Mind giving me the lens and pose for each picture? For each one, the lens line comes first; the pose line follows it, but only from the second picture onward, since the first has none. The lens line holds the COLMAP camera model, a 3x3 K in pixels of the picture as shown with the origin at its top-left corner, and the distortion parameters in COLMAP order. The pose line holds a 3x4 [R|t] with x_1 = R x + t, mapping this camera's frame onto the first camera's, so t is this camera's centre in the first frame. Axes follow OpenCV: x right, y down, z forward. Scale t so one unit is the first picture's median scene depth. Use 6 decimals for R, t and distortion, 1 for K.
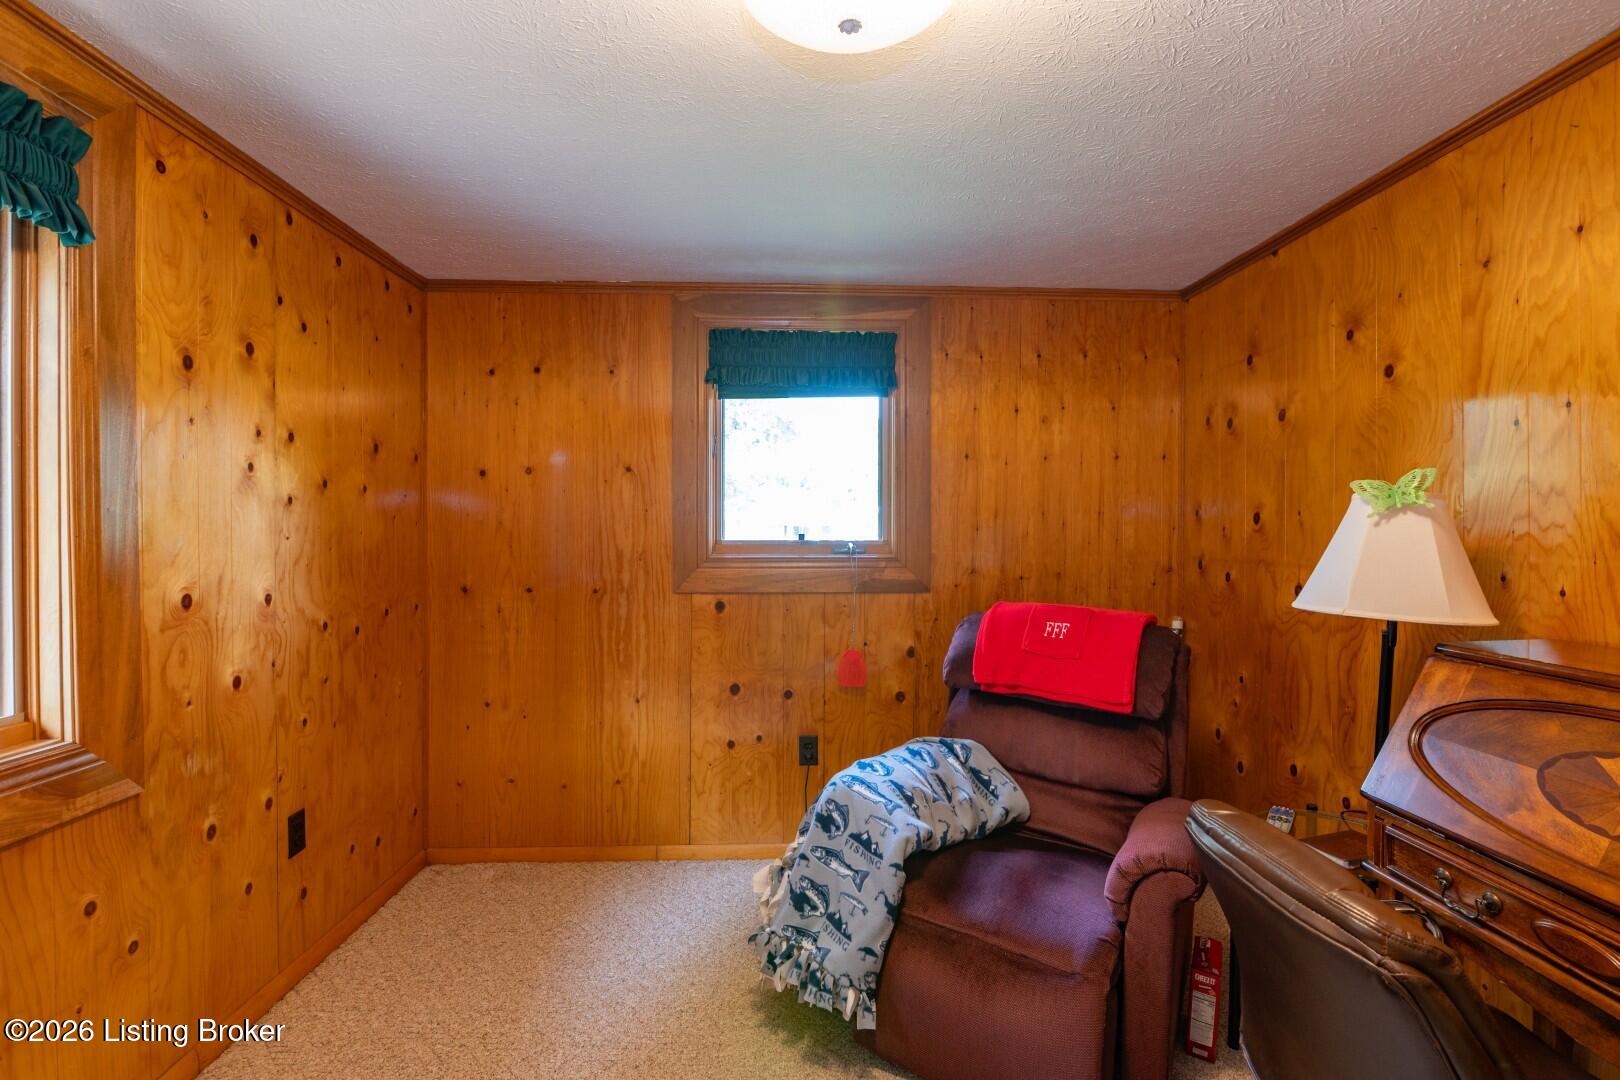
lens RADIAL K [[739.5, 0, 810.0], [0, 739.5, 540.0], [0, 0, 1]] dist [-0.023116, 0.000664]
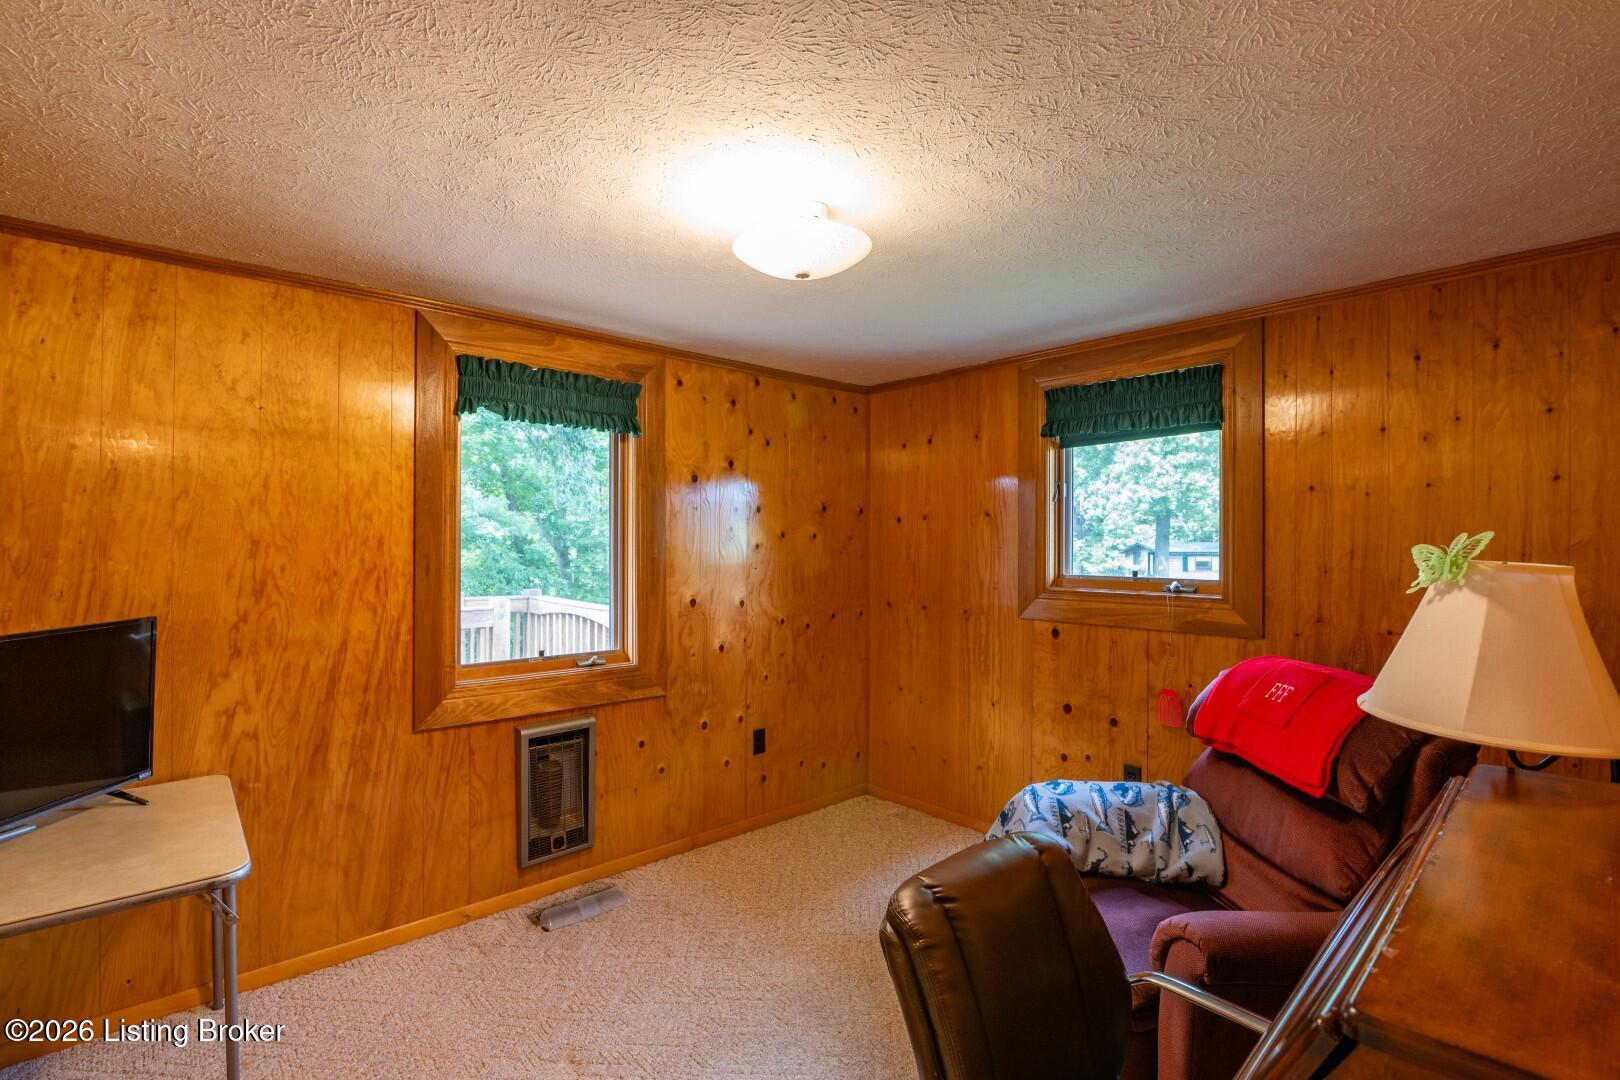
lens RADIAL K [[739.5, 0, 810.0], [0, 739.5, 540.0], [0, 0, 1]] dist [-0.023116, 0.000664]
pose [[0.639226, -0.000621, -0.769019, 0.625817], [-0.007898, 0.999942, -0.007373, -0.051077], [0.768978, 0.010786, 0.639184, -0.015221]]
